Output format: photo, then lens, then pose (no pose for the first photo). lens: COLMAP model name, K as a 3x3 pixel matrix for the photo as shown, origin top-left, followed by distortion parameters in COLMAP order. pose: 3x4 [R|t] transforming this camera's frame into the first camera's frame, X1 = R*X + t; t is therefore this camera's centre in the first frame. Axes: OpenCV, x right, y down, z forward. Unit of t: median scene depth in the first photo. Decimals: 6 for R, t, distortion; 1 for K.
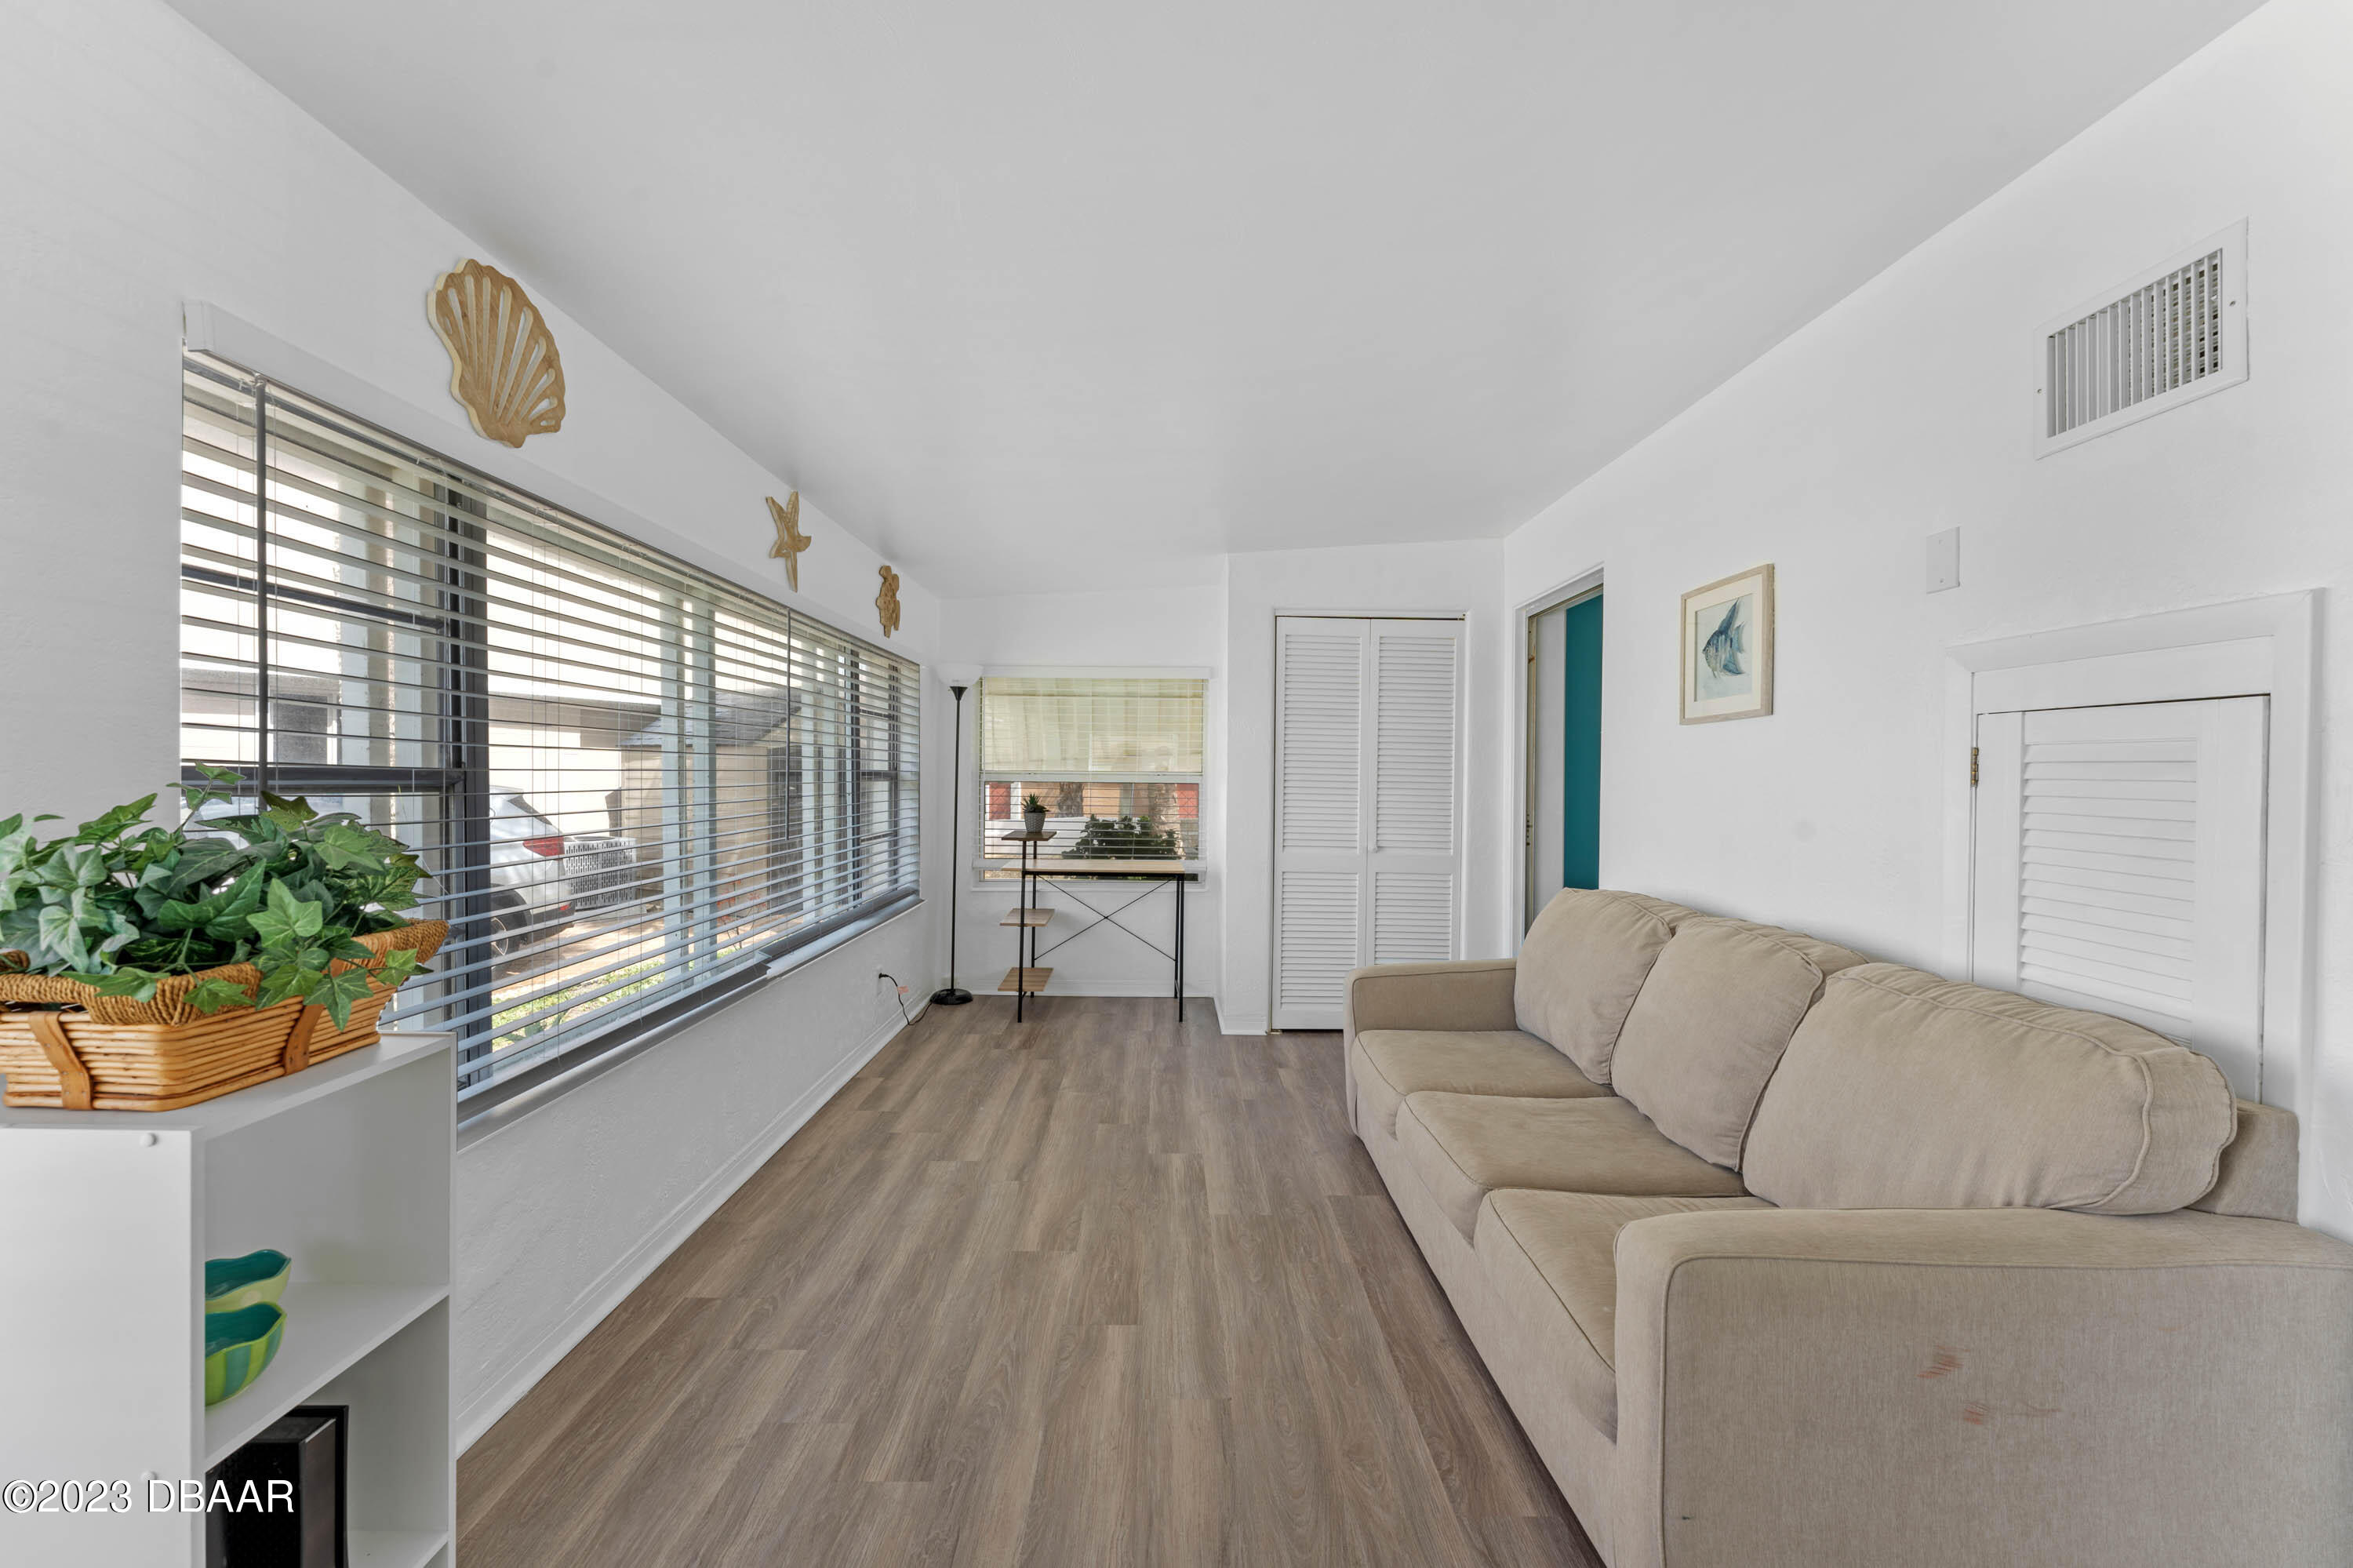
lens RADIAL K [[967.3, 0, 1183.8], [0, 967.3, 781.4], [0, 0, 1]] dist [-0.000266, 0.000915]
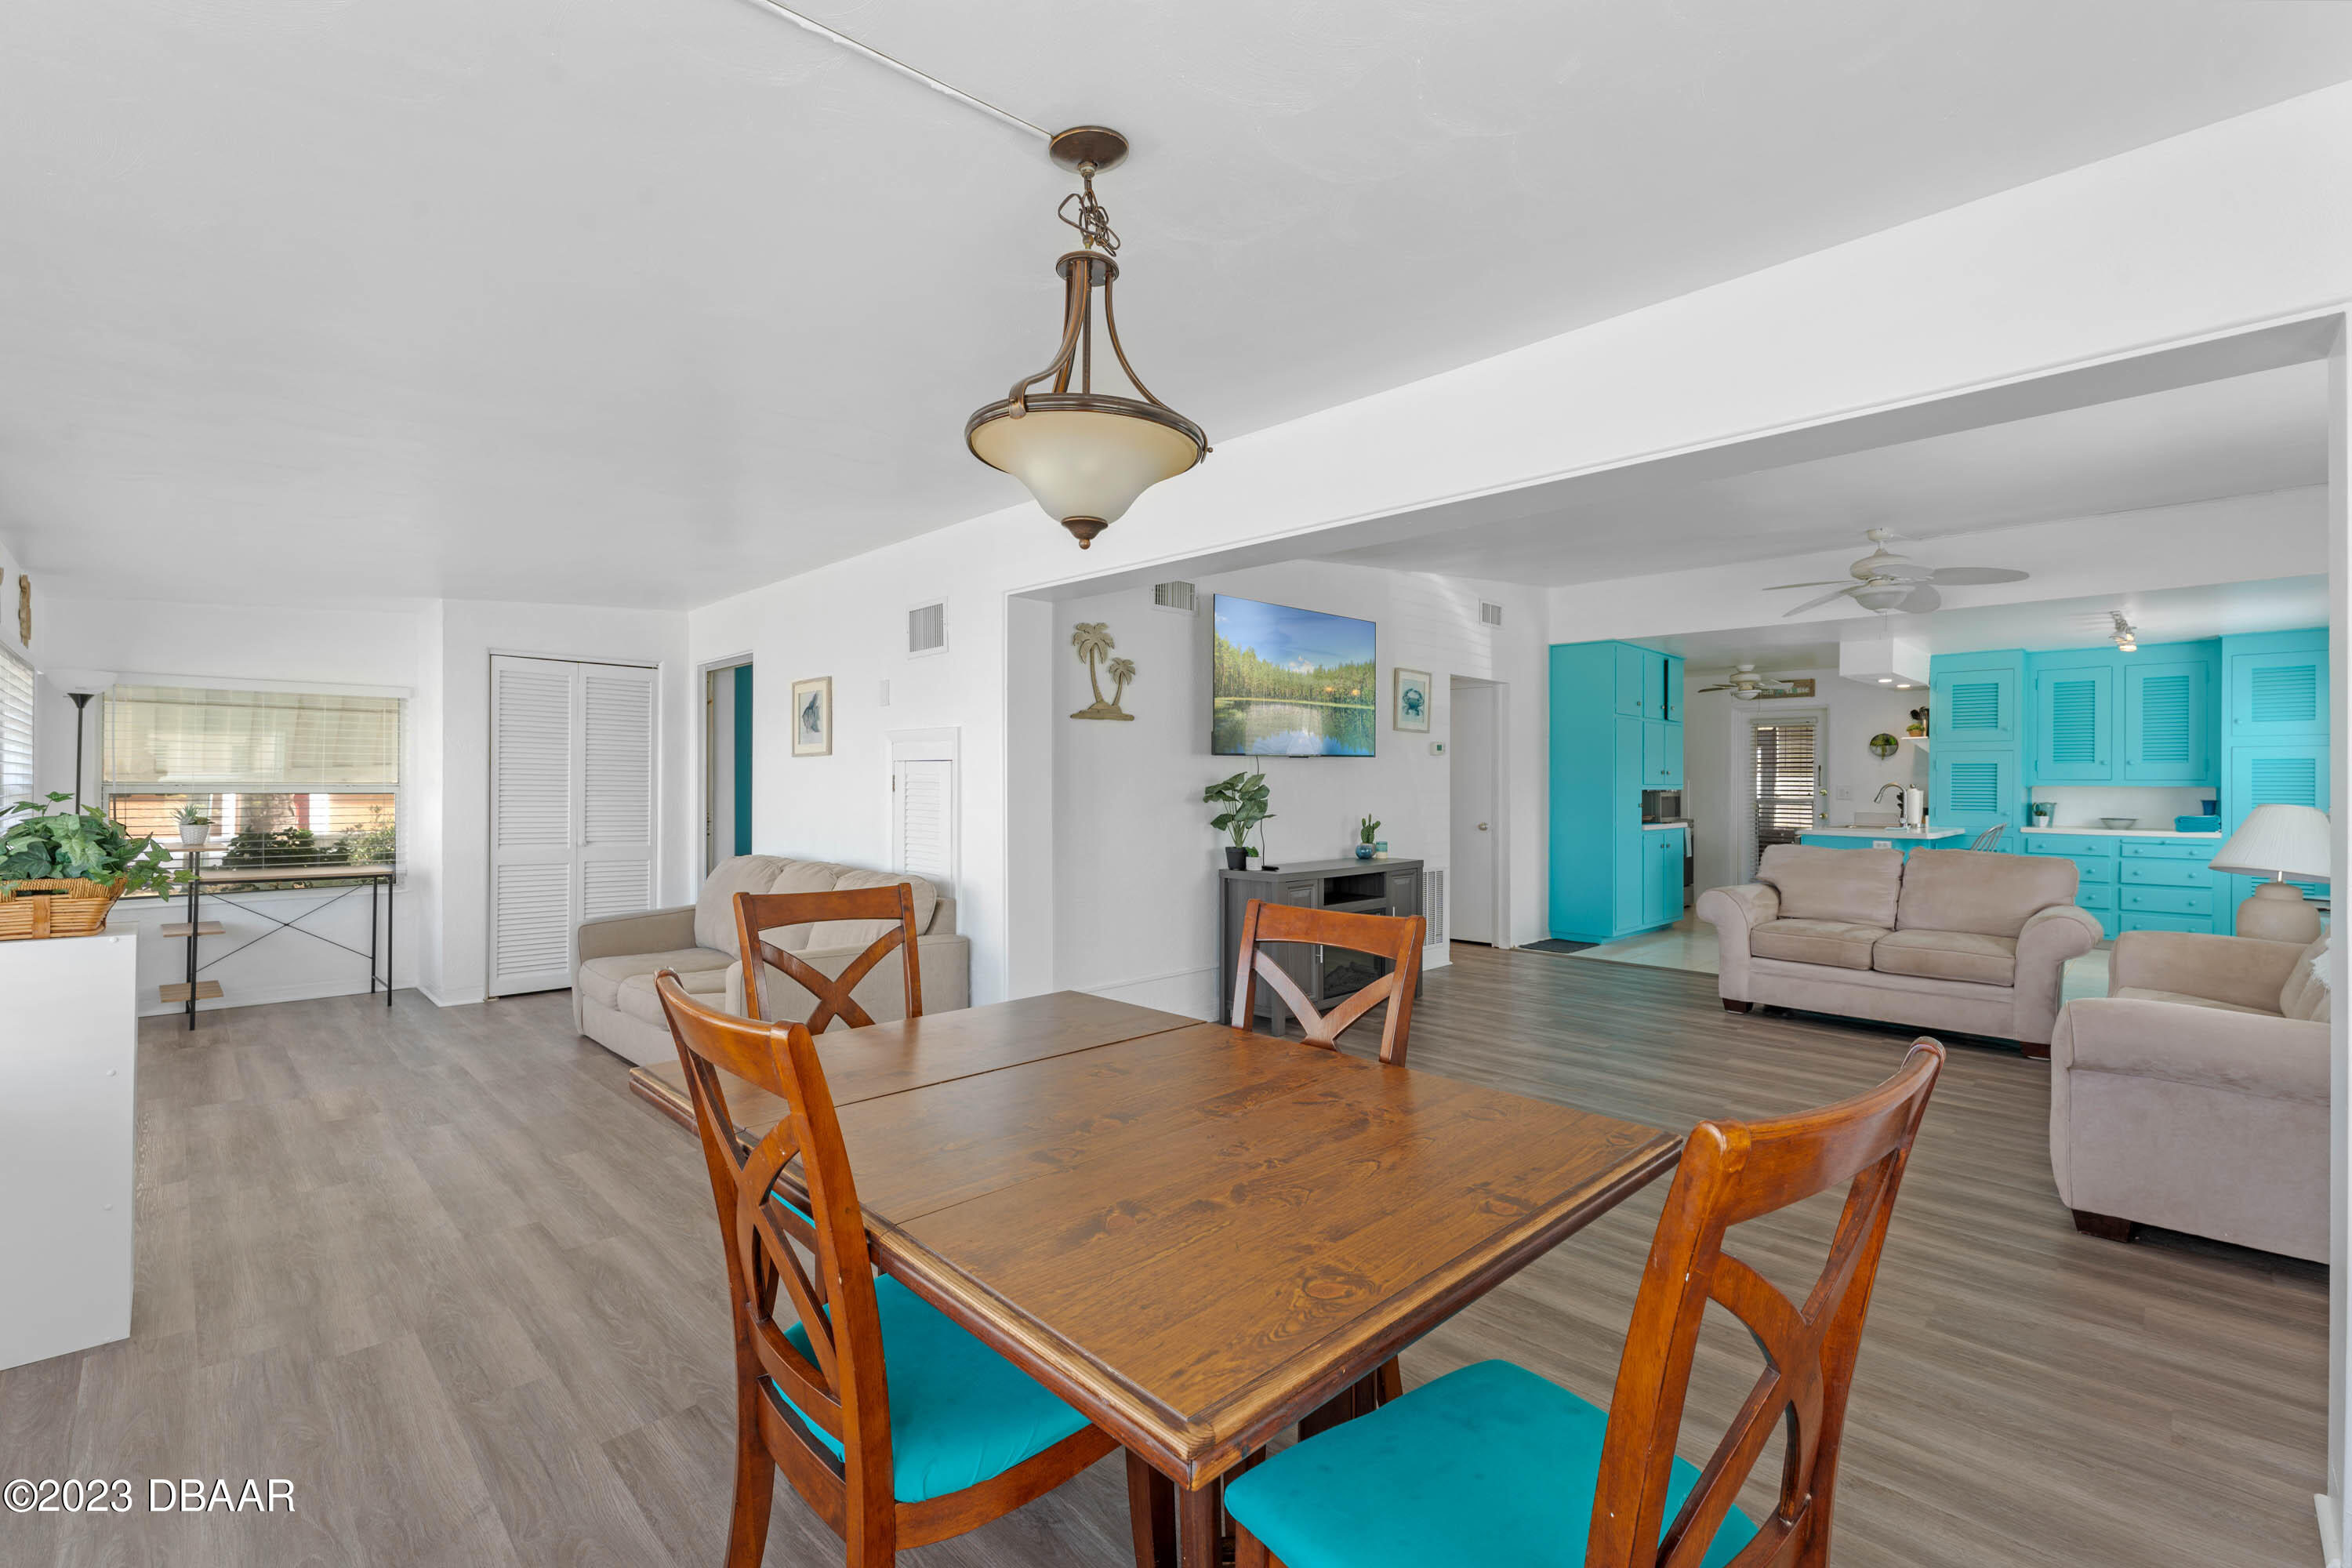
lens RADIAL K [[1042.5, 0, 1191.1], [0, 1042.5, 791.1], [0, 0, 1]] dist [-0.001345, -0.000933]
pose [[0.728079, -0.010750, 0.685408, -0.174075], [0.006241, 0.999940, 0.009053, -0.006877], [-0.685464, -0.002314, 0.728102, -0.596151]]
